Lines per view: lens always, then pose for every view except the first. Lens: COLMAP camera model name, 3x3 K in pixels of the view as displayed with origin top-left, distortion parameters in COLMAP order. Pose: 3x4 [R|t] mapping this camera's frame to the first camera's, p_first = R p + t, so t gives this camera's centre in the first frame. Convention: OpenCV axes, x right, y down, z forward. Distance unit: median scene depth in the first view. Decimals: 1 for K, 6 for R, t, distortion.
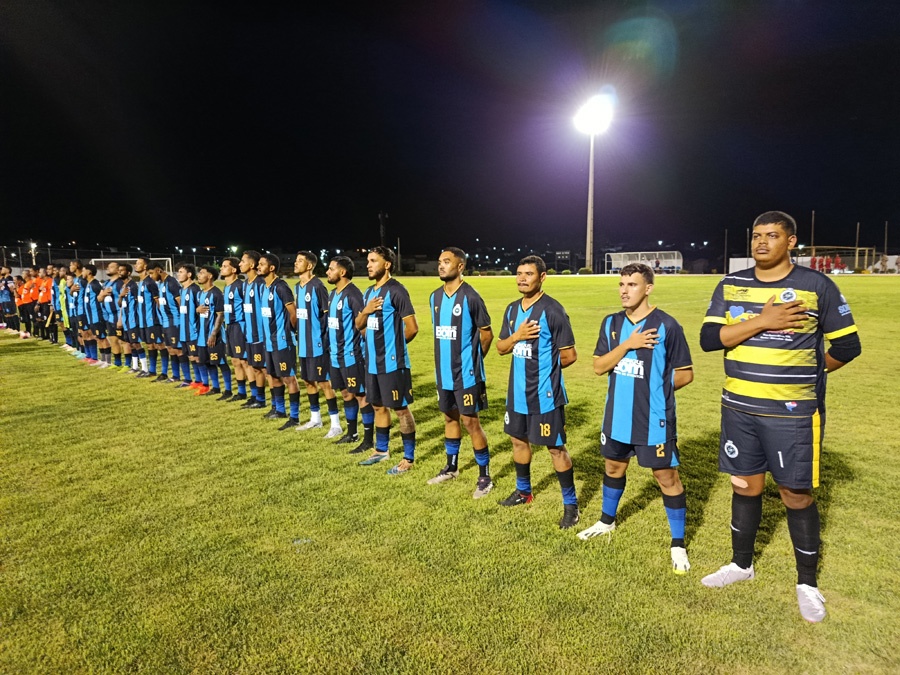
lens RADIAL K [[636.8, 0, 446.2], [0, 636.8, 335.5], [0, 0, 1]] dist [0.079480, -0.077077]
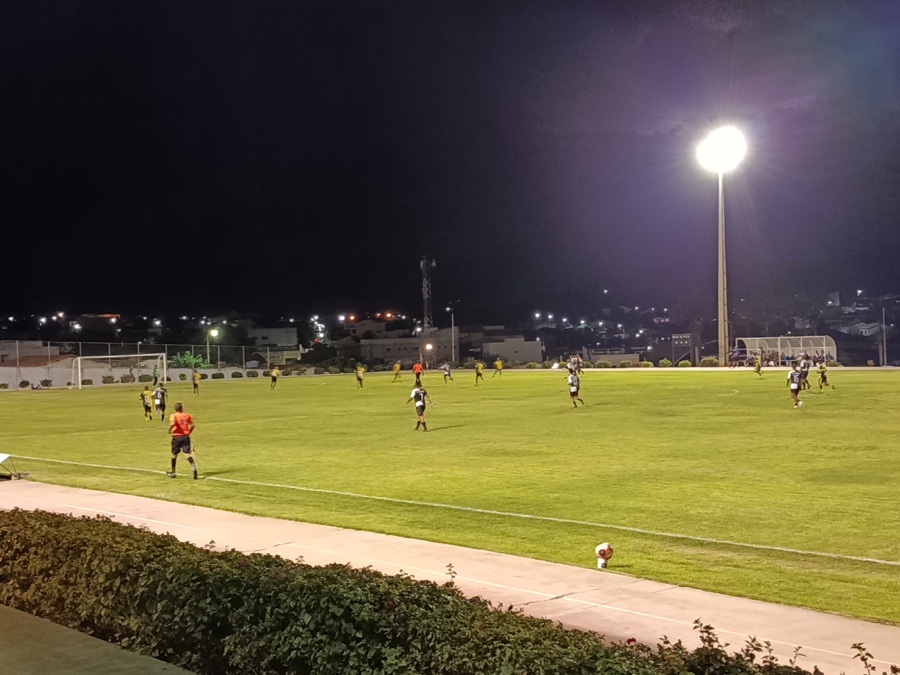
lens RADIAL K [[1262.4, 0, 435.9], [0, 1262.4, 336.4], [0, 0, 1]] dist [0.155080, -0.123996]
pose [[0.995933, -0.013681, -0.089047, 0.035108], [0.003622, 0.993684, -0.112155, 0.029667], [0.090019, 0.111377, 0.989693, -0.437903]]
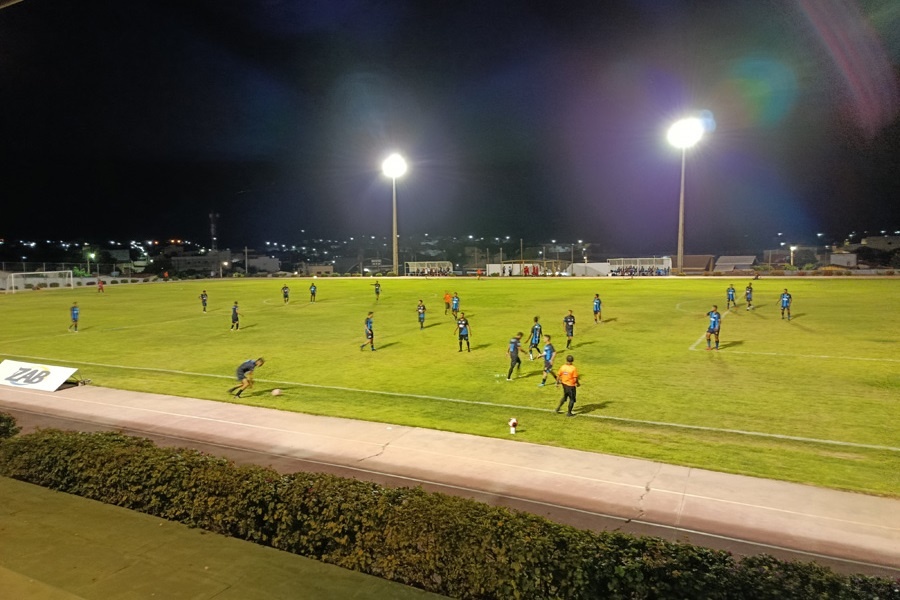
lens RADIAL K [[636.0, 0, 452.3], [0, 636.0, 276.0], [0, 0, 1]] dist [0.070255, -0.070111]
pose [[0.961156, -0.015773, 0.275554, -0.042524], [0.036503, 0.996860, -0.070262, 0.008247], [-0.273580, 0.077591, 0.958714, -0.384011]]
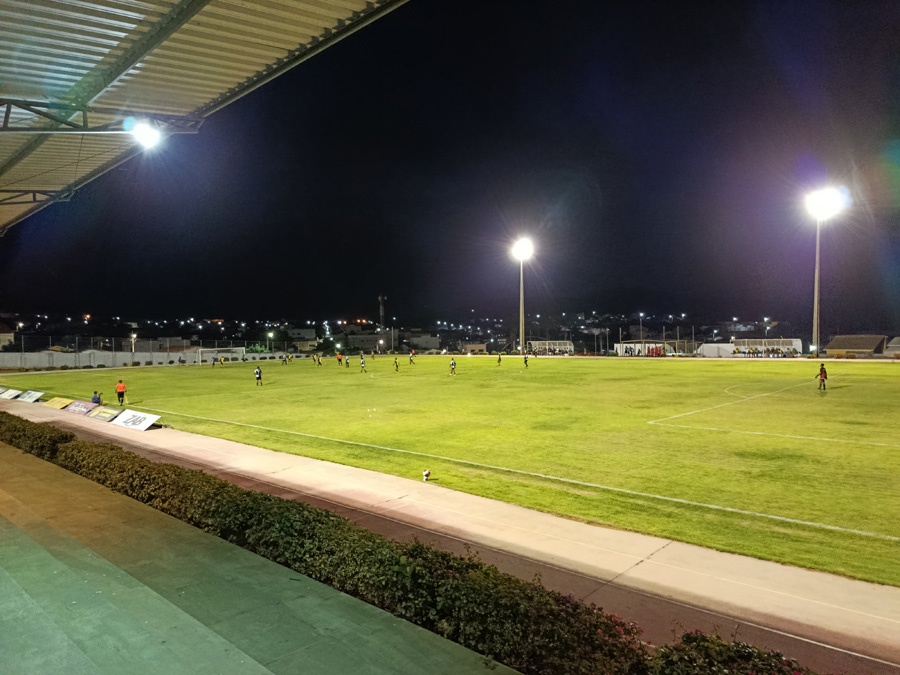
lens RADIAL K [[636.8, 0, 446.2], [0, 636.8, 335.5], [0, 0, 1]] dist [0.079480, -0.077077]
pose [[0.999987, -0.004900, 0.001475, 0.050295], [0.005028, 0.994390, -0.105658, 0.015601], [-0.000949, 0.105664, 0.994401, -0.470290]]
